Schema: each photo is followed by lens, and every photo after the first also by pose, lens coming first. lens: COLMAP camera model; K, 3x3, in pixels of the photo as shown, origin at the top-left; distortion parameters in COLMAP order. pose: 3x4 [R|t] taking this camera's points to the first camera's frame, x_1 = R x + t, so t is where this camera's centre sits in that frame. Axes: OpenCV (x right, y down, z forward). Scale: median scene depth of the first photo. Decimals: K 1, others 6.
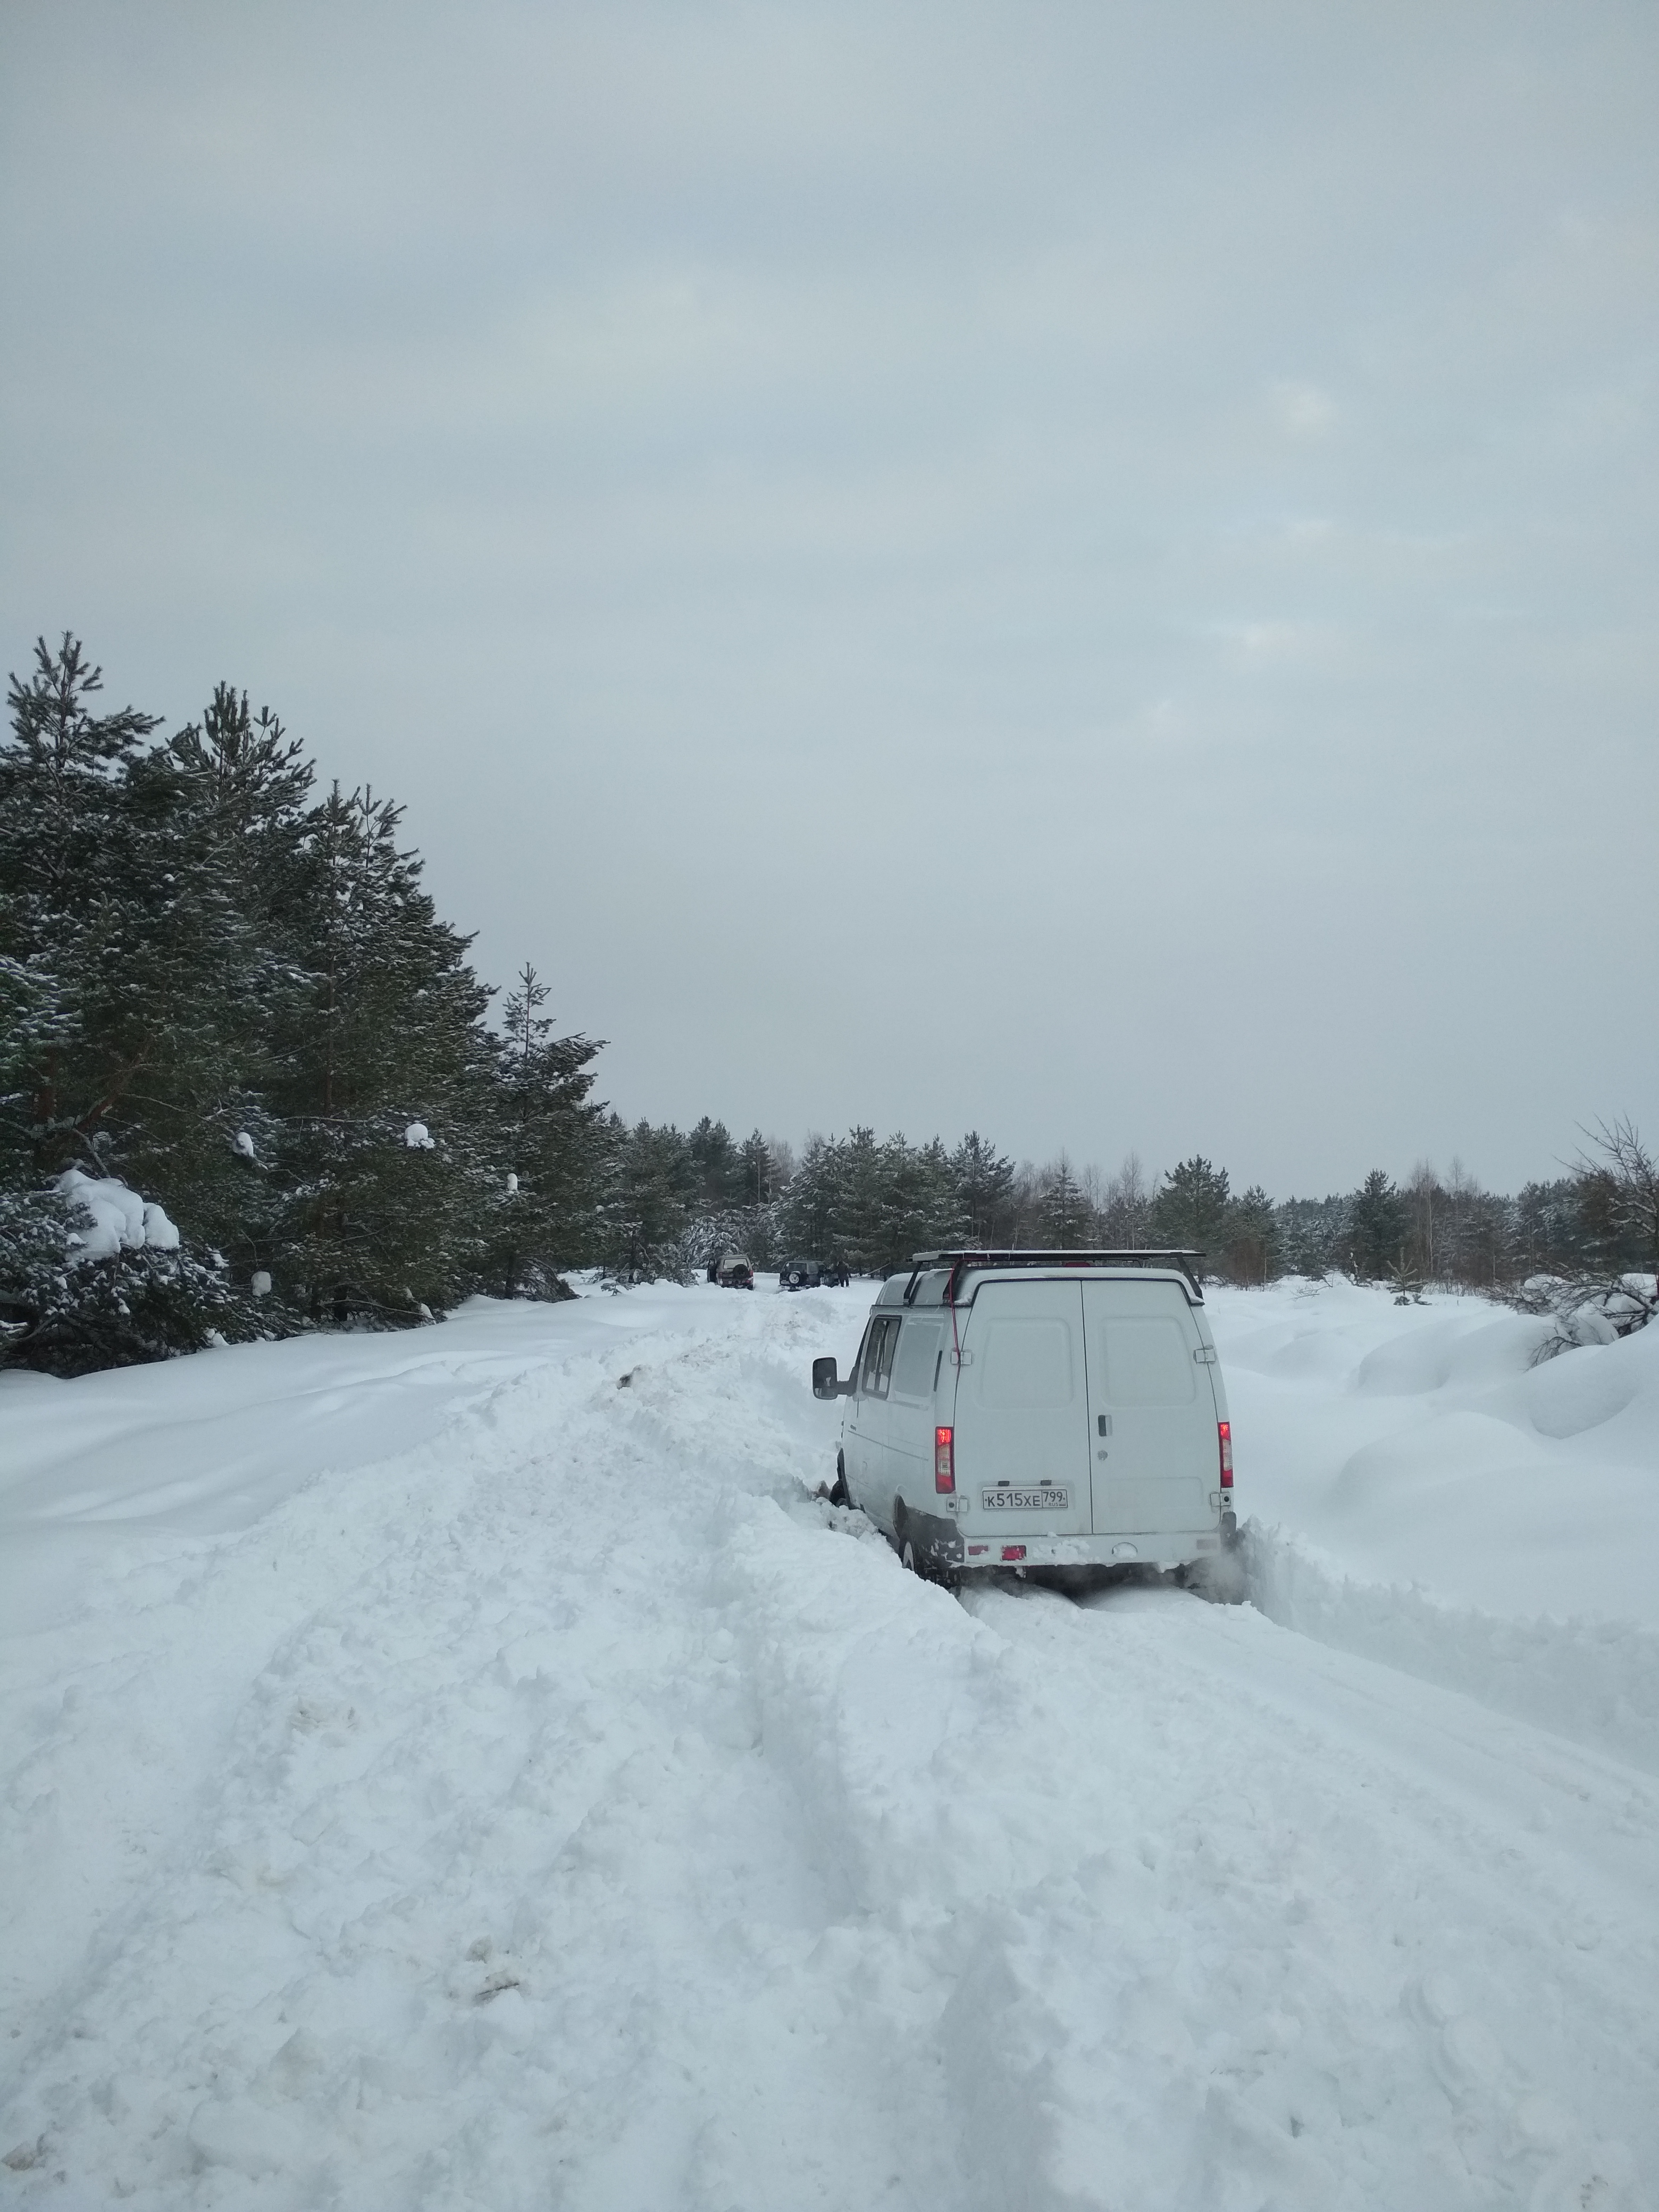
lens RADIAL K [[1854.3, 0, 832.4], [0, 1854.3, 1143.6], [0, 0, 1]] dist [0.245029, -0.458801]
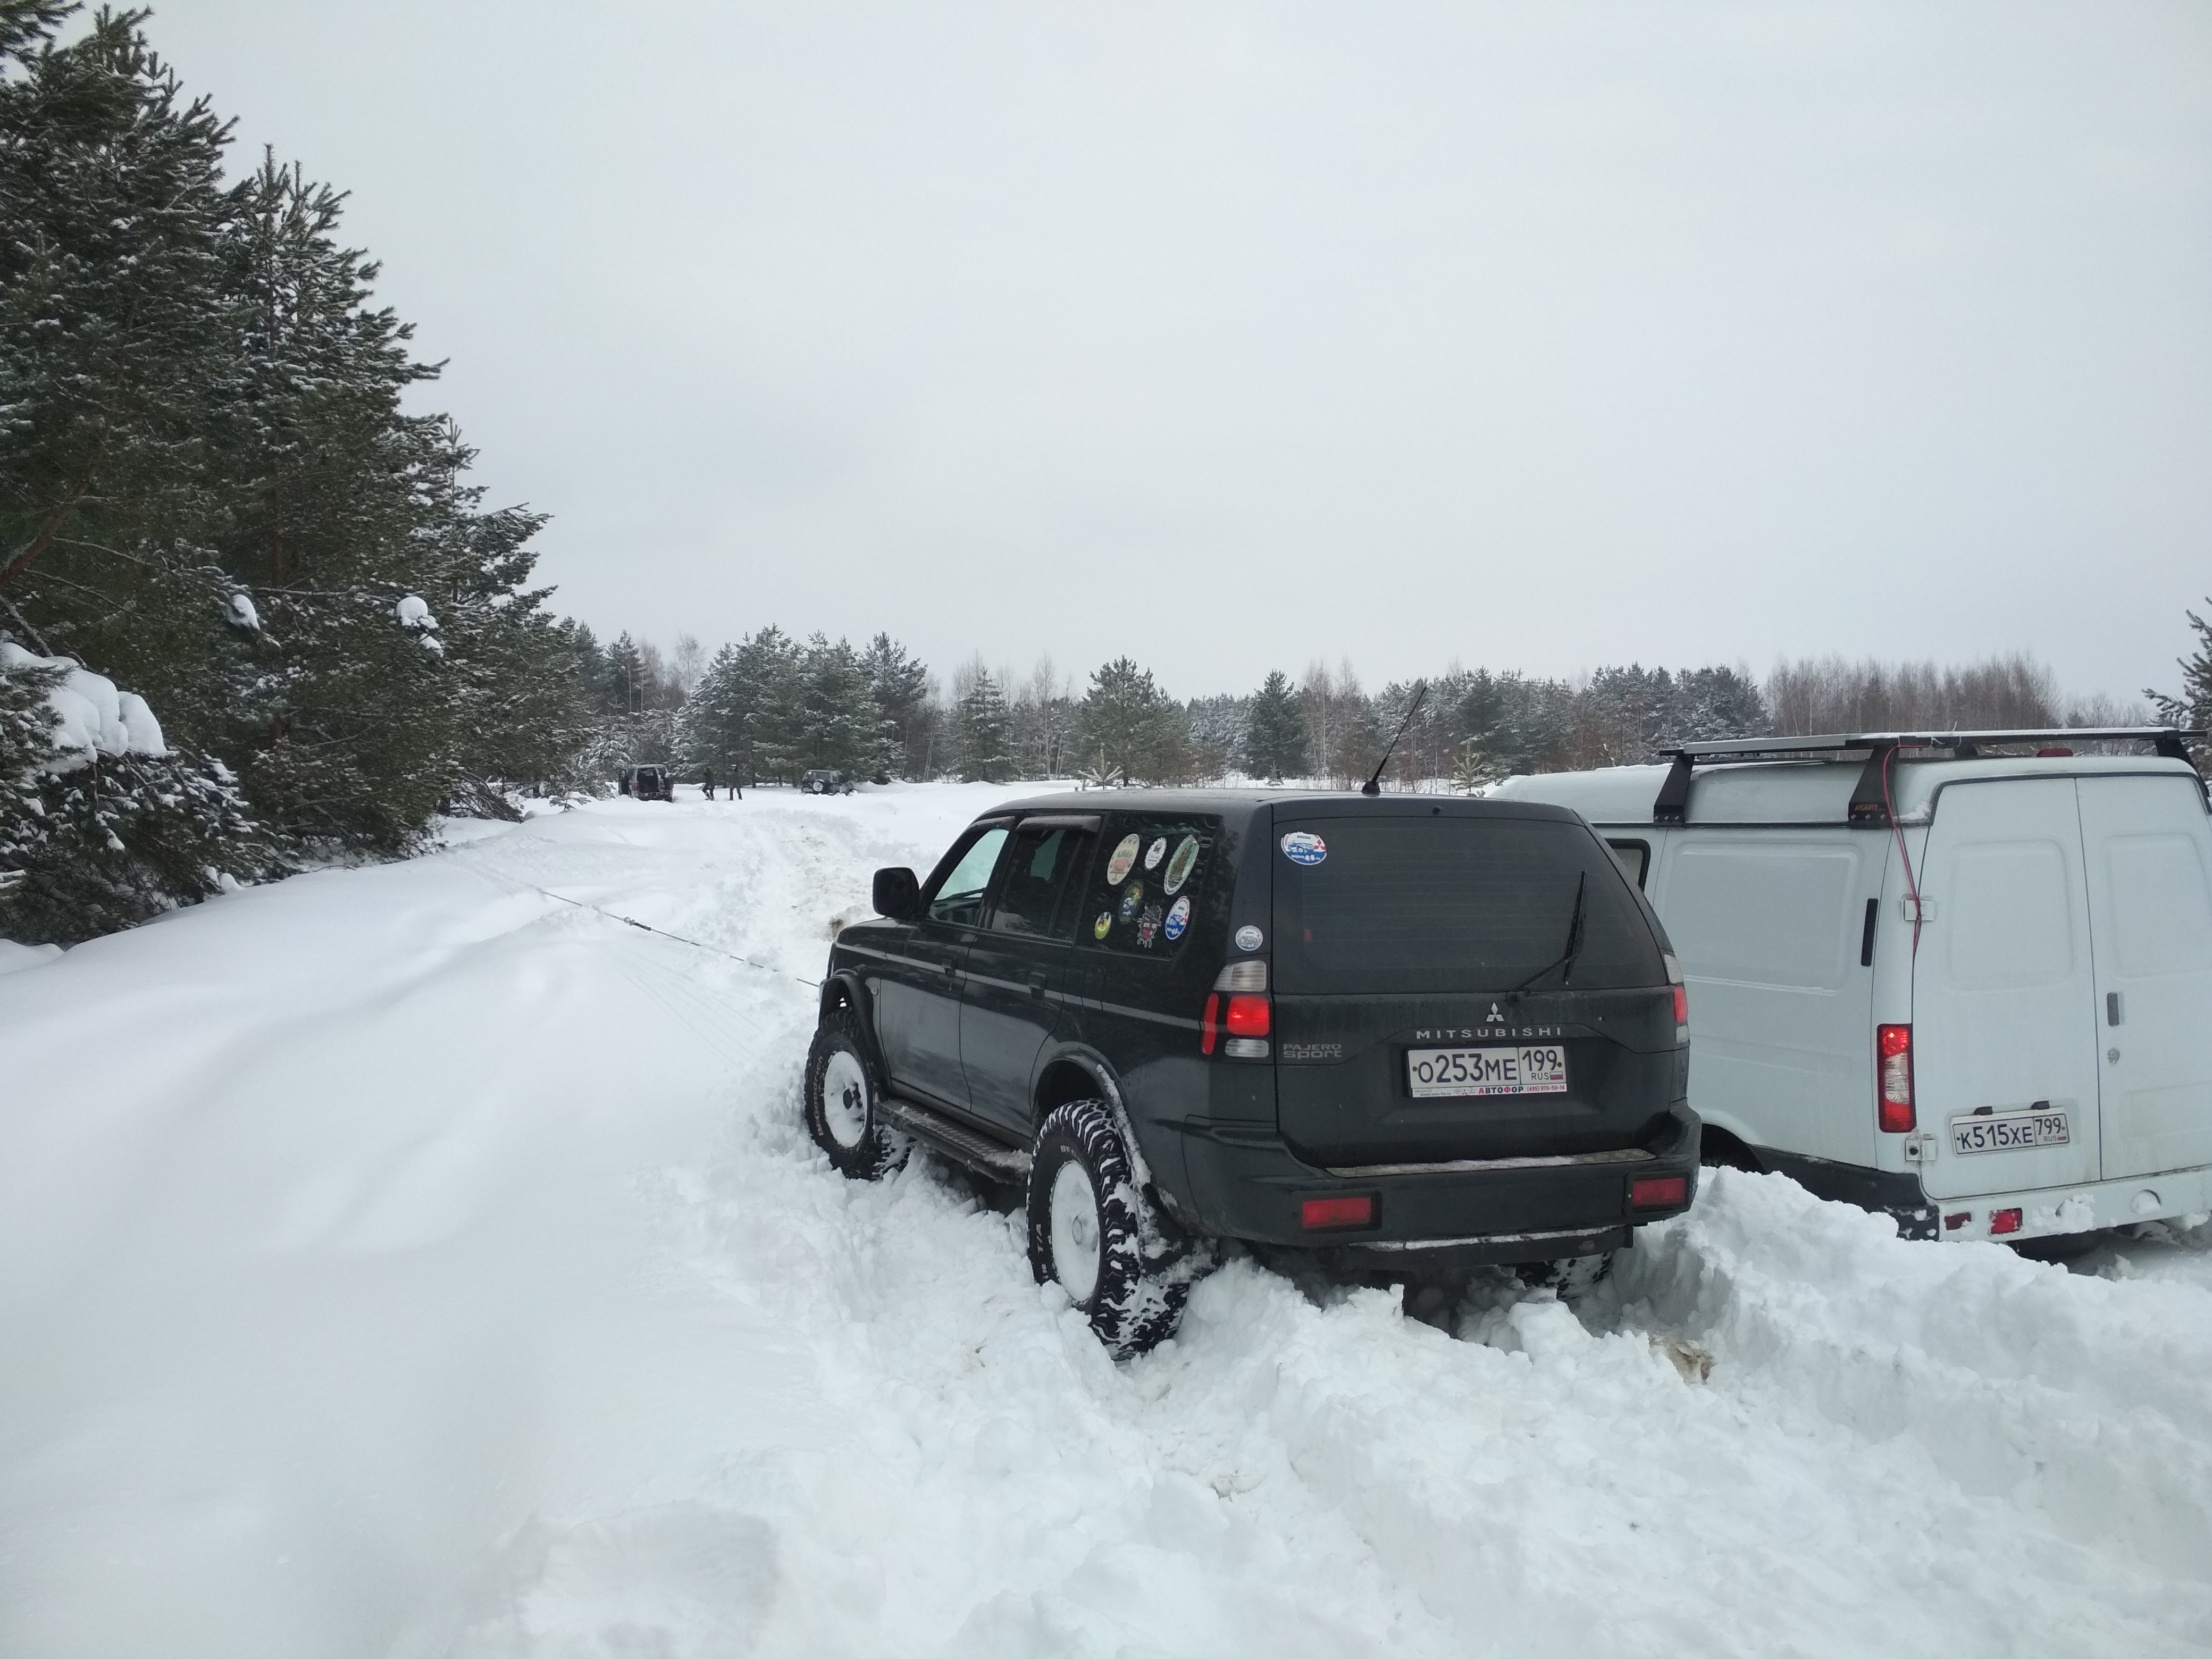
lens RADIAL K [[1861.6, 0, 1106.0], [0, 1861.6, 829.5], [0, 0, 1]] dist [0.092753, -0.124454]
pose [[0.975441, -0.022704, 0.219089, -0.112453], [0.001567, 0.995364, 0.096170, 0.010715], [-0.220257, -0.093465, 0.970954, 0.165924]]
